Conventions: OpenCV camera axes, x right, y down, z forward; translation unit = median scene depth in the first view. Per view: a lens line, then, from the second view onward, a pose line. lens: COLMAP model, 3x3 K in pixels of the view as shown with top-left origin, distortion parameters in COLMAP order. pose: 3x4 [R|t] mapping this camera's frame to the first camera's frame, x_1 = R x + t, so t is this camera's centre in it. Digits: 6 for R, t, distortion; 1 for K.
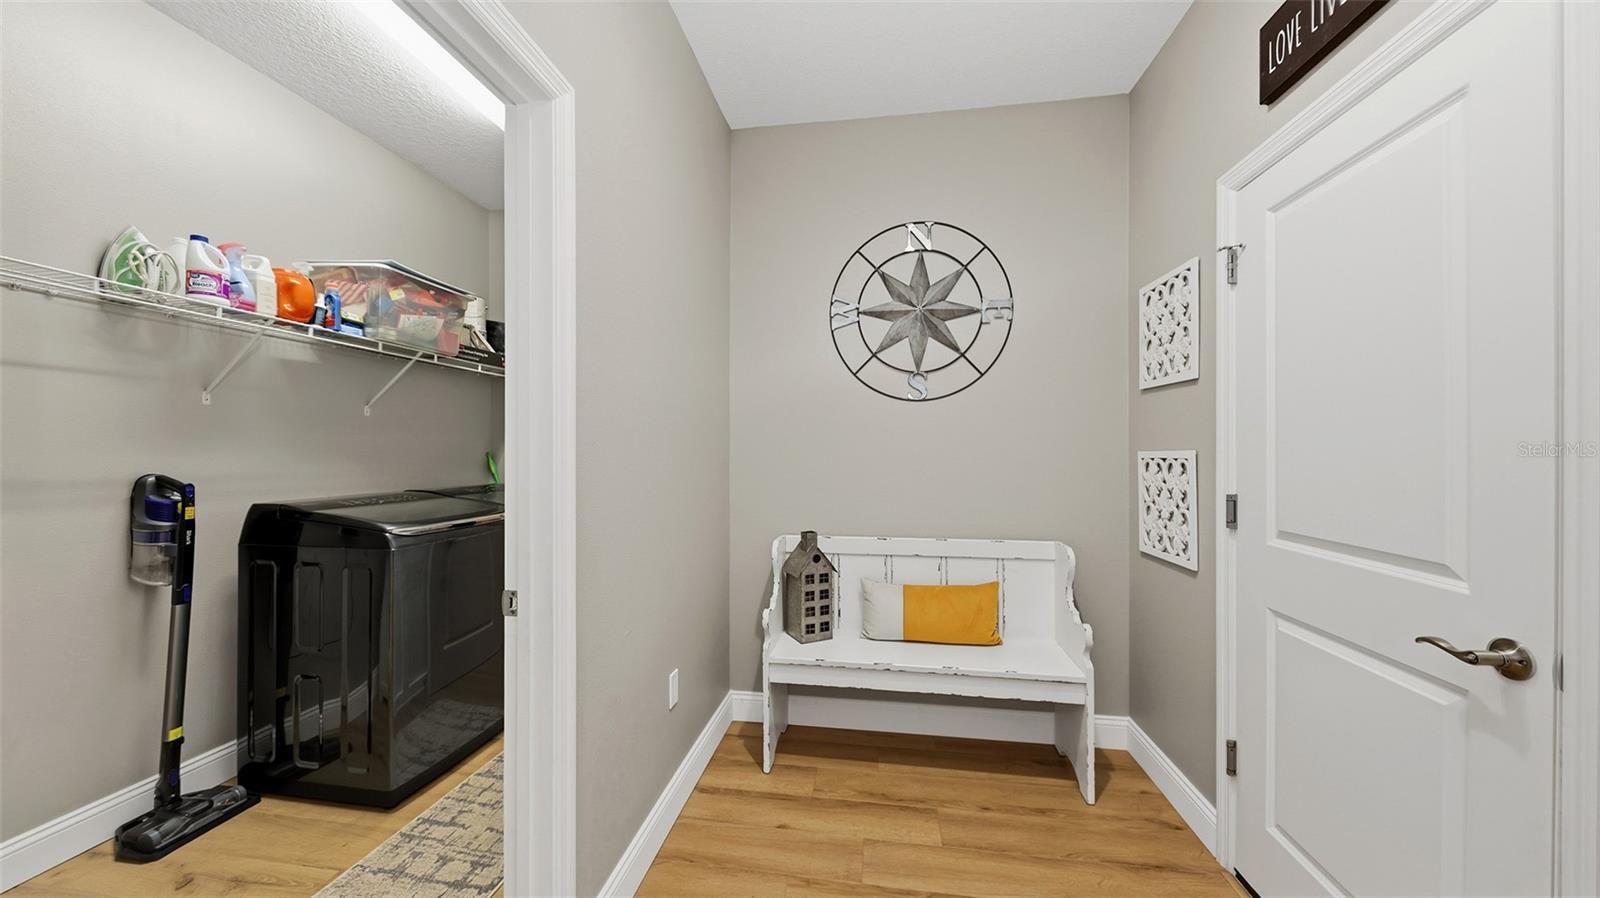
lens RADIAL K [[555.6, 0, 797.9], [0, 555.6, 449.0], [0, 0, 1]] dist [0.004891, -0.001430]
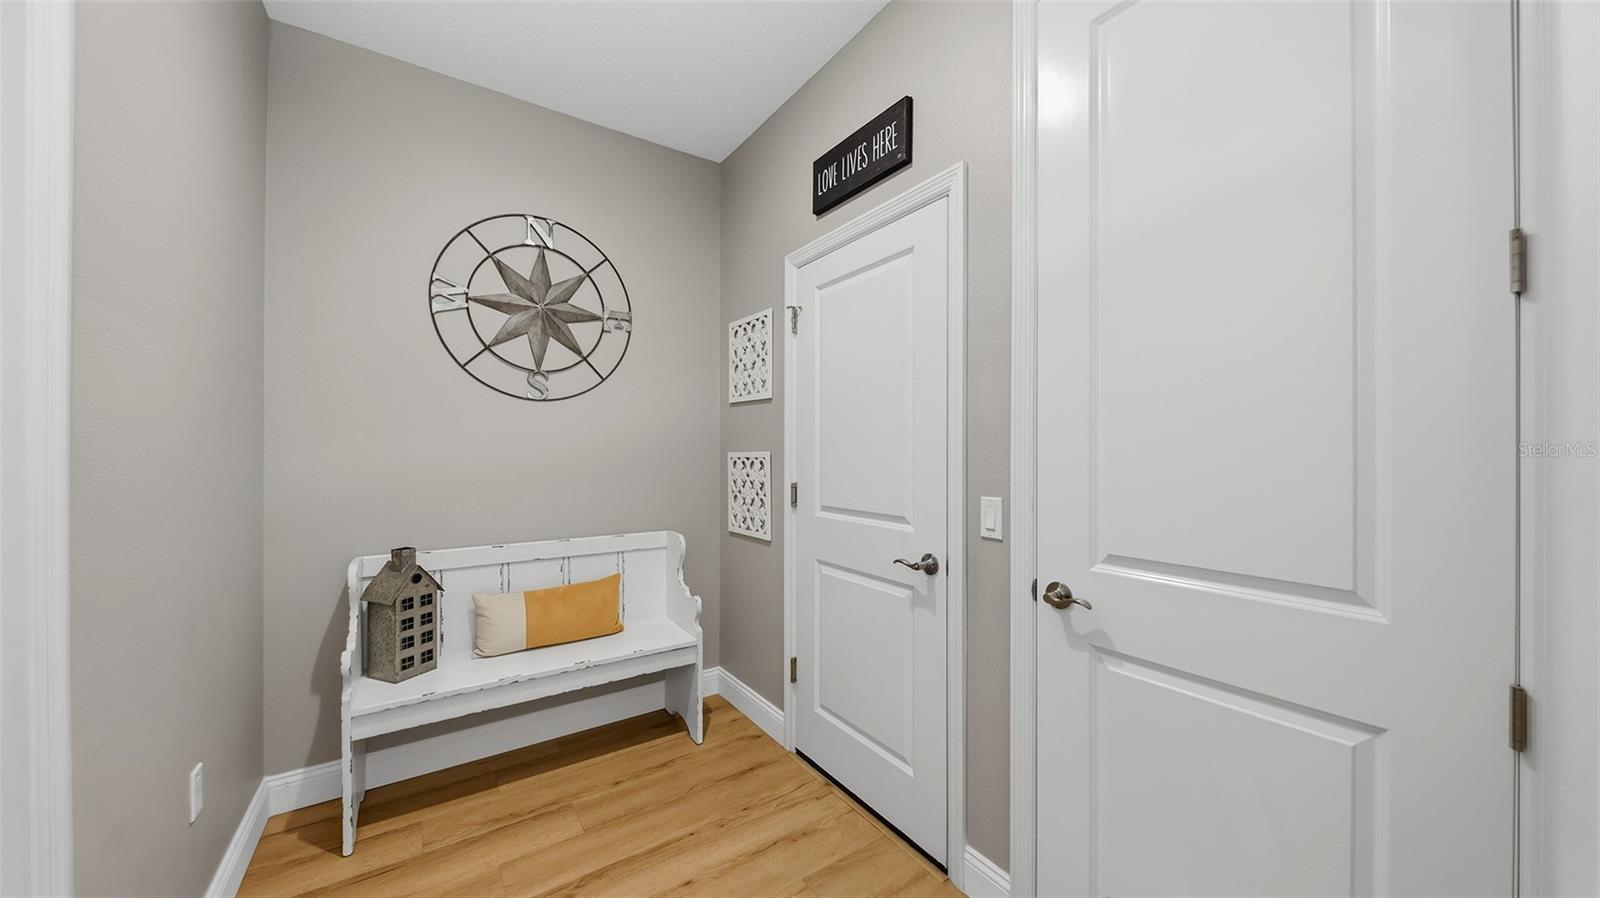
lens RADIAL K [[555.6, 0, 794.3], [0, 555.6, 450.4], [0, 0, 1]] dist [0.004891, -0.001430]
pose [[0.733662, 0.000648, 0.679515, -0.132844], [-0.002197, 0.999997, 0.001418, -0.001871], [-0.679511, -0.002533, 0.733660, -0.022035]]
